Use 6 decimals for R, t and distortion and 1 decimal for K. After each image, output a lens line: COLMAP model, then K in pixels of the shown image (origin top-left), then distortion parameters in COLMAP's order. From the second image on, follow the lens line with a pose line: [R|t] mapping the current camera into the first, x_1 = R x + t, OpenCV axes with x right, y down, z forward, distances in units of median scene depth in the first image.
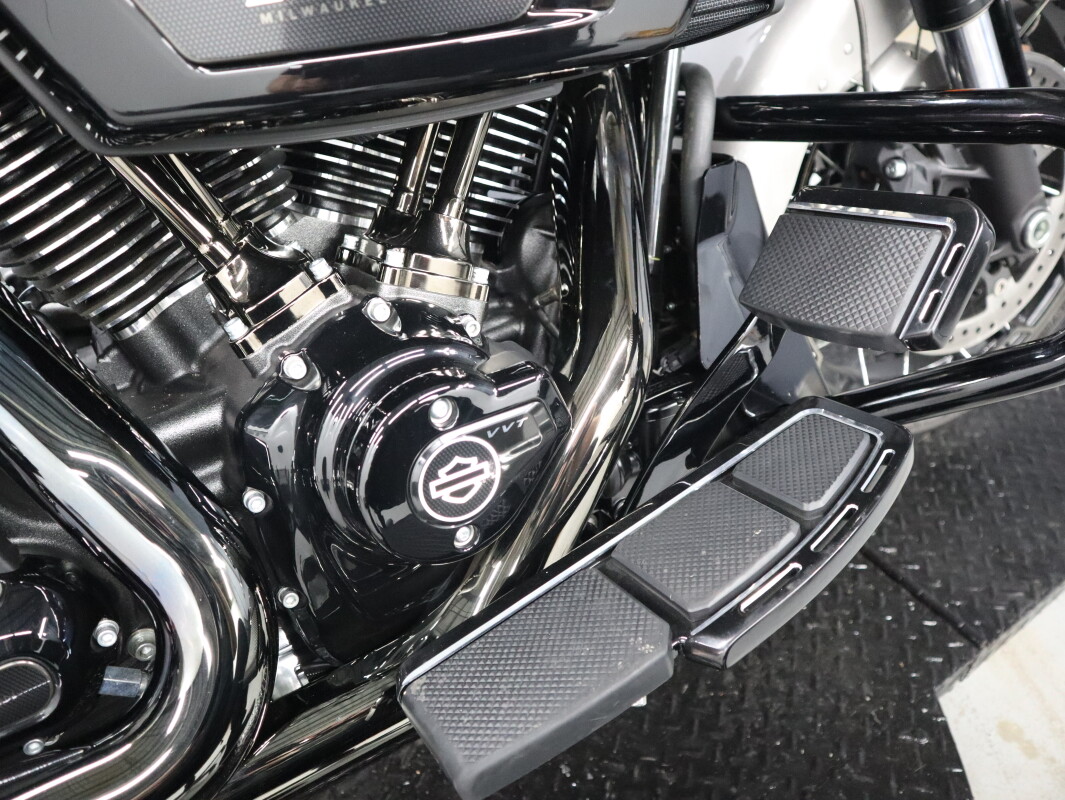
lens RADIAL K [[829.4, 0, 529.0], [0, 829.4, 402.1], [0, 0, 1]] dist [-0.116371, 0.074680]
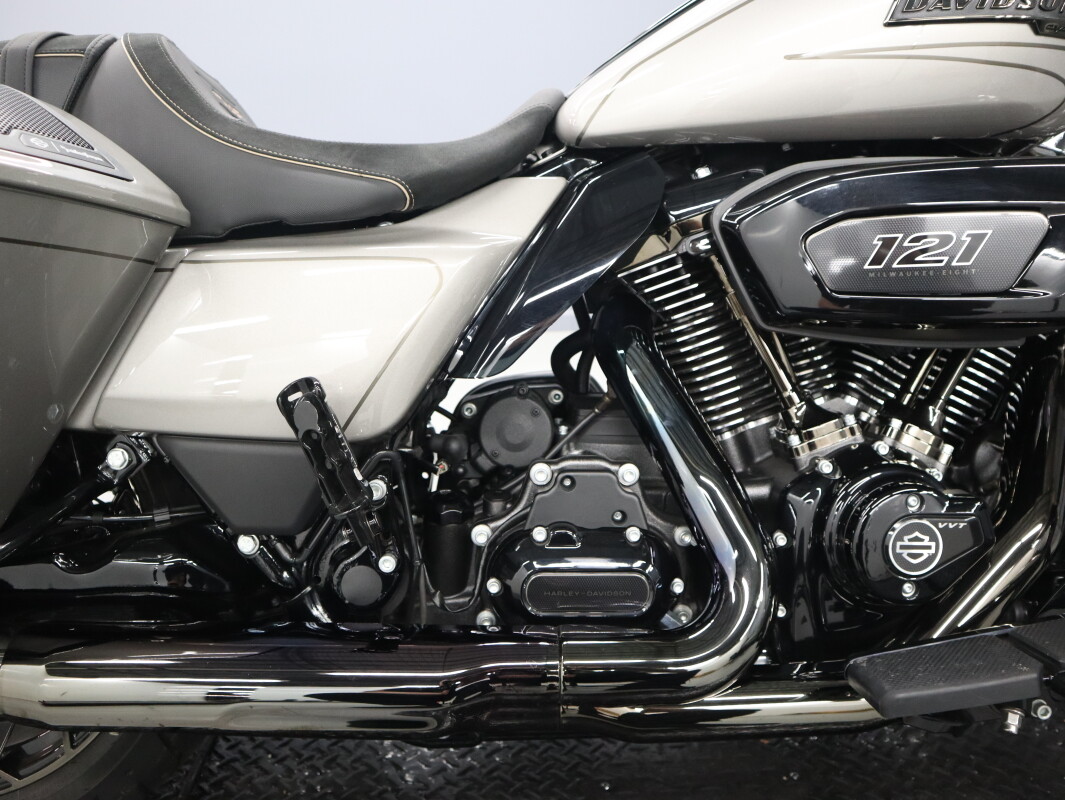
lens RADIAL K [[829.4, 0, 529.0], [0, 829.4, 402.1], [0, 0, 1]] dist [-0.116371, 0.074680]
pose [[0.853204, 0.163051, -0.495437, 0.008646], [-0.317411, 0.916054, -0.245143, 0.432209], [0.413876, 0.366414, 0.833335, -0.694645]]
